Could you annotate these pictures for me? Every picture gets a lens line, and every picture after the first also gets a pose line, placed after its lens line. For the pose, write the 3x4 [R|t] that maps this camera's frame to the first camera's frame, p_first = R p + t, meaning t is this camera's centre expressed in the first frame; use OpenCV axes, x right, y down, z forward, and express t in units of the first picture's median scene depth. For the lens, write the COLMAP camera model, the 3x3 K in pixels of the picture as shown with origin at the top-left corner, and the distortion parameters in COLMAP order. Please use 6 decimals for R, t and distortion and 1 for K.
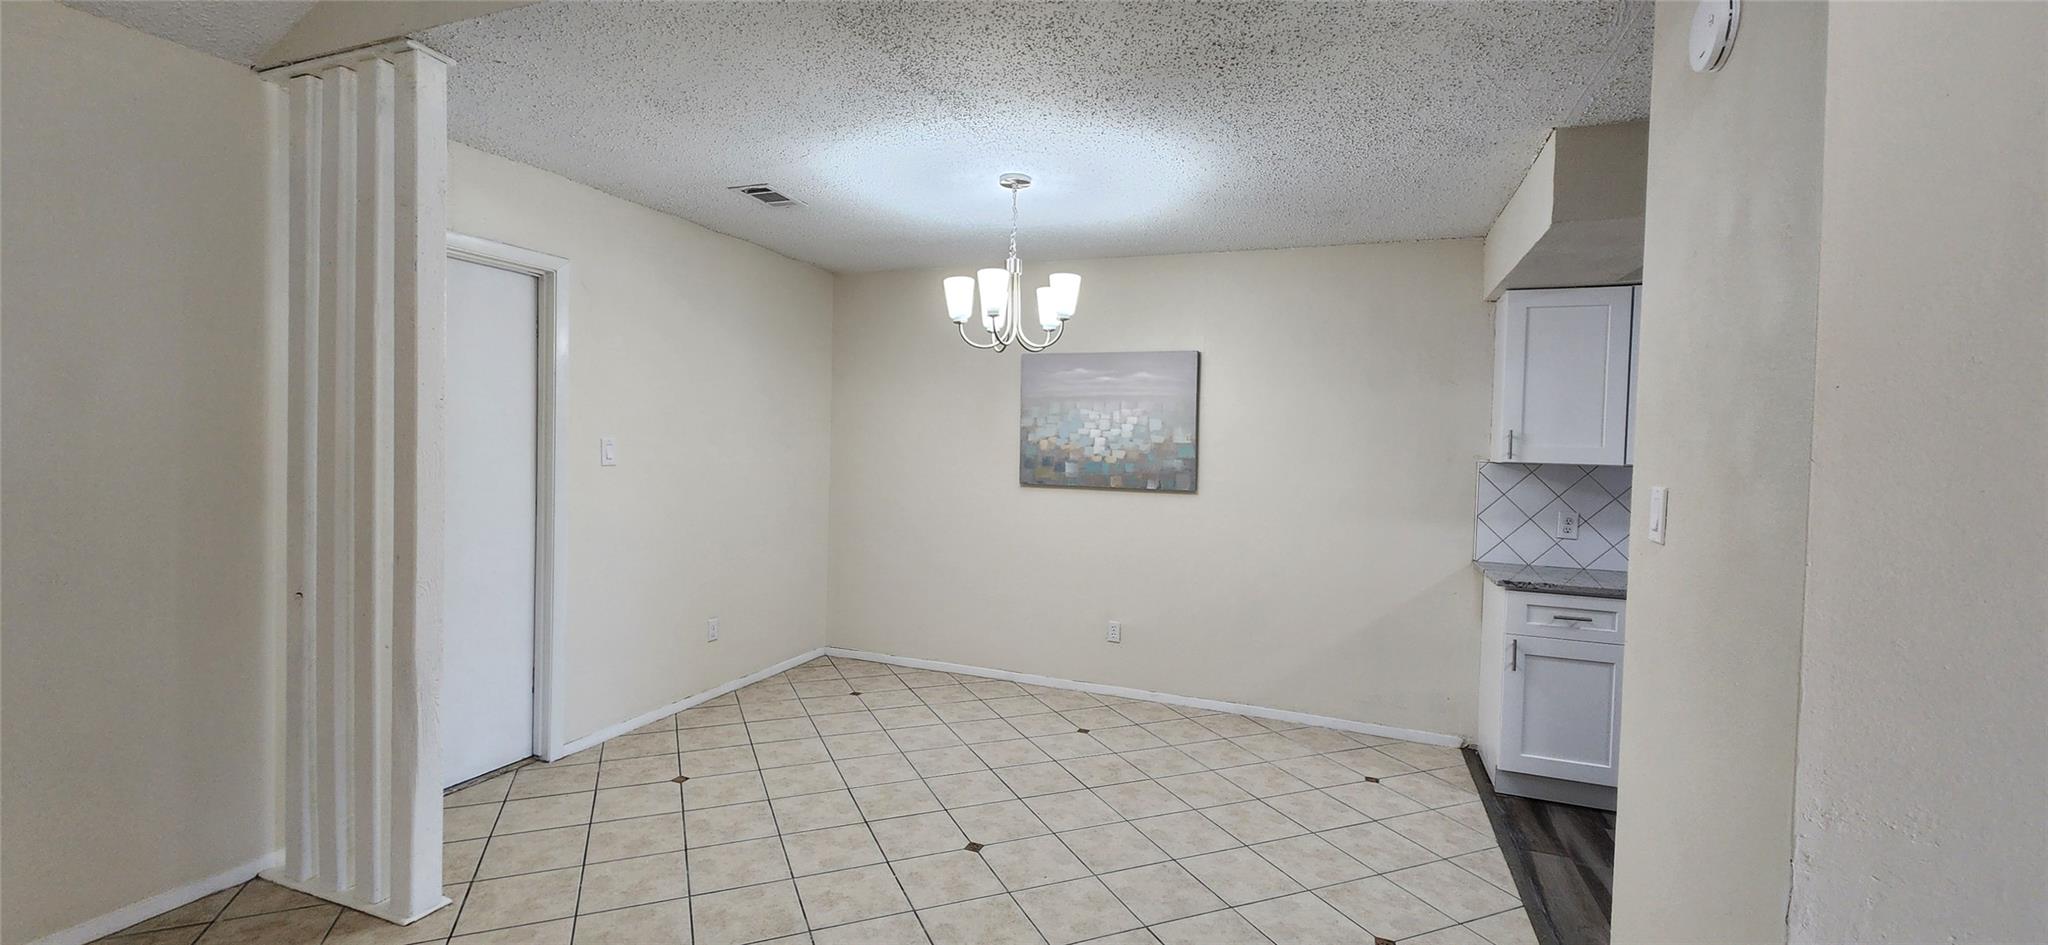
lens RADIAL K [[830.1, 0, 1006.9], [0, 830.1, 462.5], [0, 0, 1]] dist [0.001019, -0.000044]
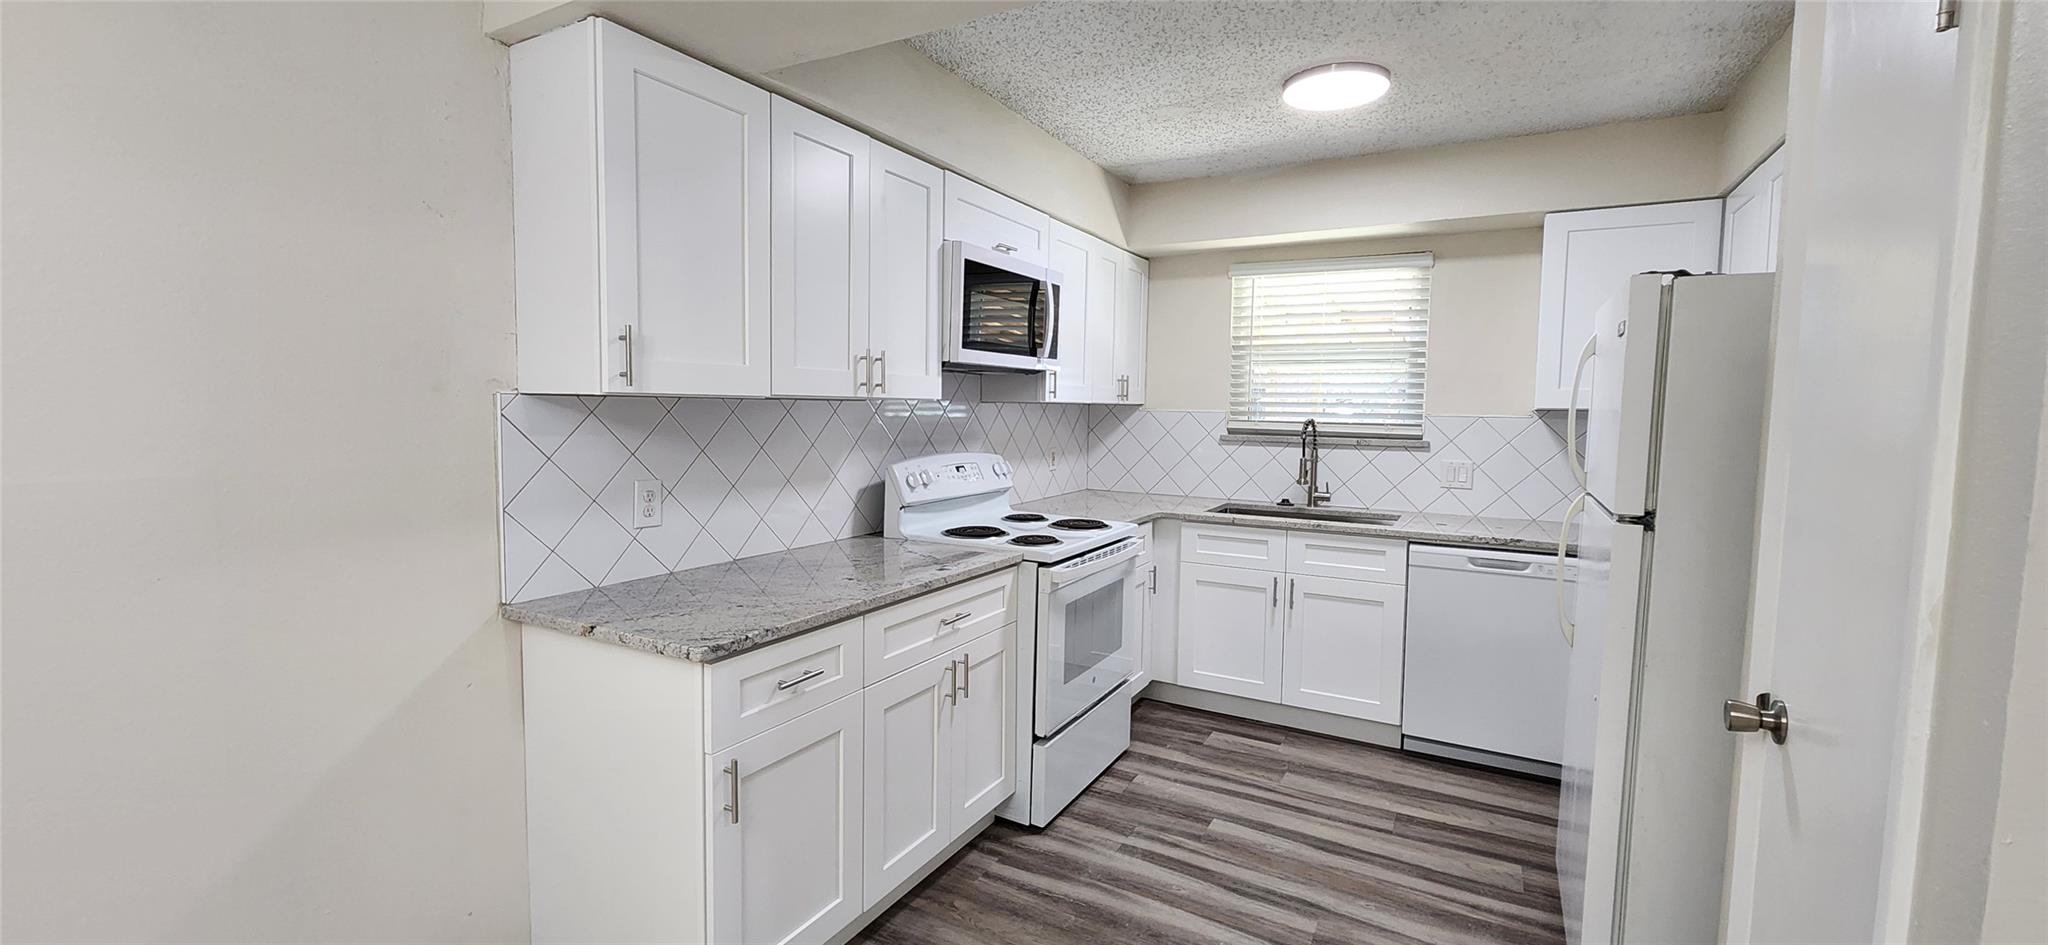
lens RADIAL K [[830.1, 0, 1023.9], [0, 830.1, 462.3], [0, 0, 1]] dist [0.001019, -0.000044]
pose [[0.129963, -0.091522, 0.987286, 0.126789], [0.012156, 0.995803, 0.090712, -0.000919], [-0.991444, 0.000212, 0.130530, 0.566542]]
